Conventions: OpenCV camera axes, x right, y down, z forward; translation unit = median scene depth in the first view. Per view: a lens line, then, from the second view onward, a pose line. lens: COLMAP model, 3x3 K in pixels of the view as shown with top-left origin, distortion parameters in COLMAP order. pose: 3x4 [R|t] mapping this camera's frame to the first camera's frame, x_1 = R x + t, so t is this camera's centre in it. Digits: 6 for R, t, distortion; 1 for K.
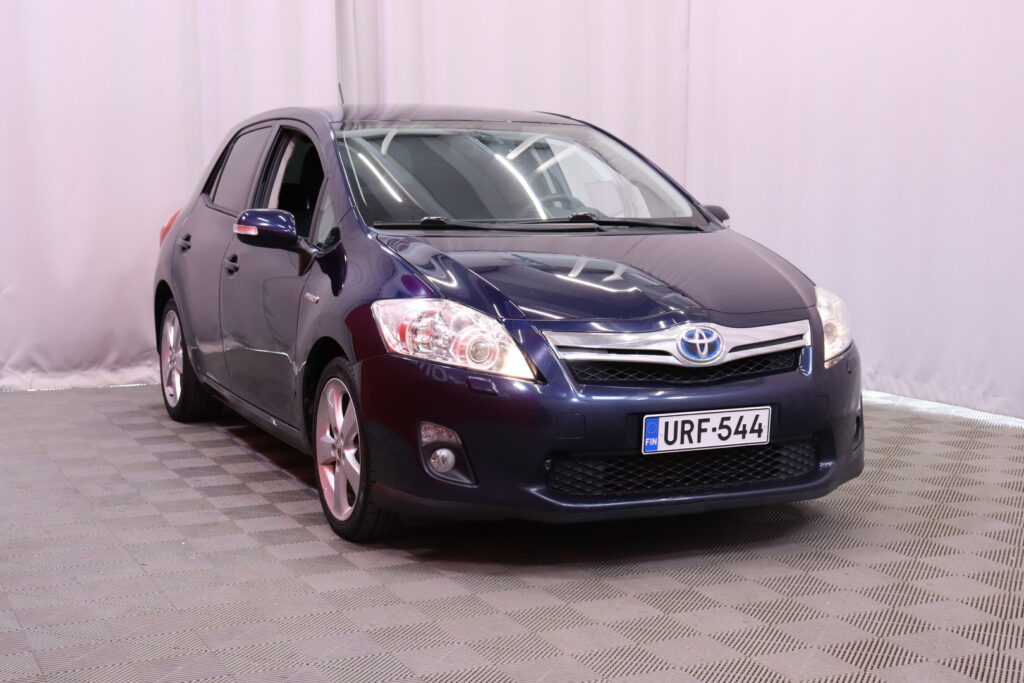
lens RADIAL K [[1545.9, 0, 511.5], [0, 1545.9, 342.6], [0, 0, 1]] dist [0.020441, 0.000000]
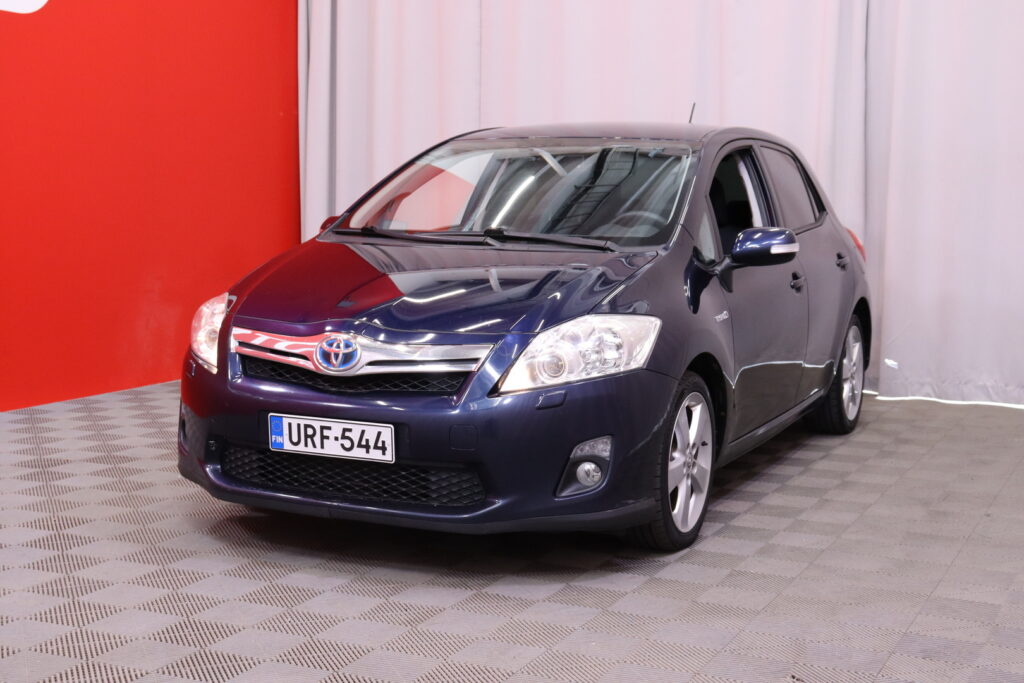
lens RADIAL K [[1545.9, 0, 511.6], [0, 1545.9, 343.7], [0, 0, 1]] dist [0.020441, 0.000000]
pose [[0.640252, 0.091183, -0.762734, 0.970817], [-0.100756, 0.994320, 0.034291, -0.051930], [0.761528, 0.054895, 0.645803, 0.428329]]
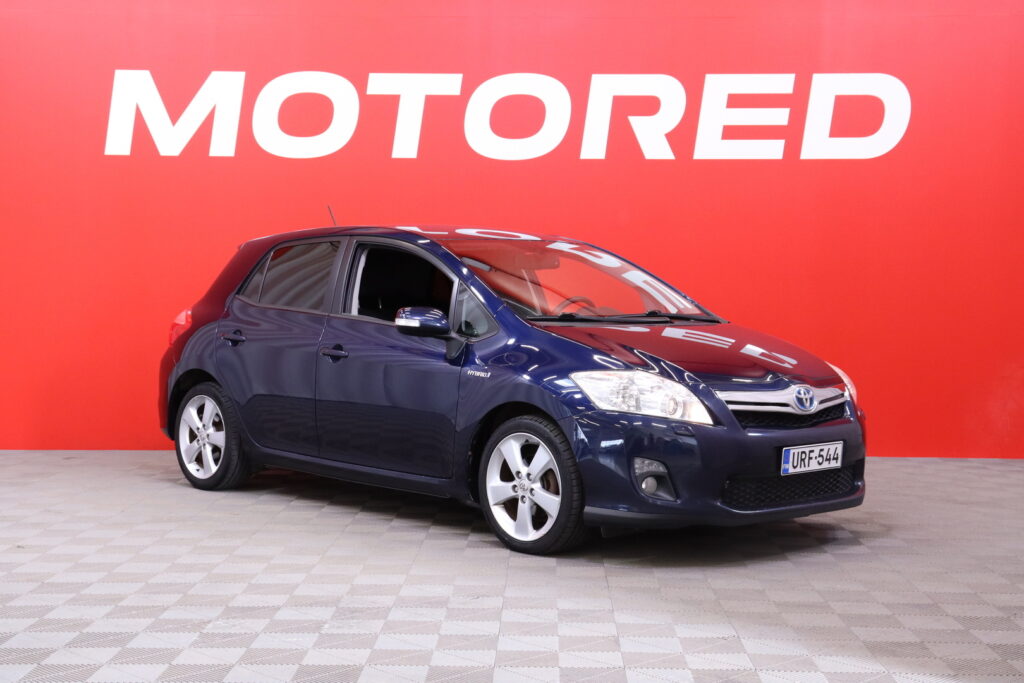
lens RADIAL K [[1545.9, 0, 511.3], [0, 1545.9, 343.3], [0, 0, 1]] dist [0.020441, 0.000000]
pose [[0.943981, -0.006628, 0.329933, -0.611987], [0.030290, 0.997318, -0.066627, 0.037243], [-0.328607, 0.072888, 0.941650, -0.273817]]
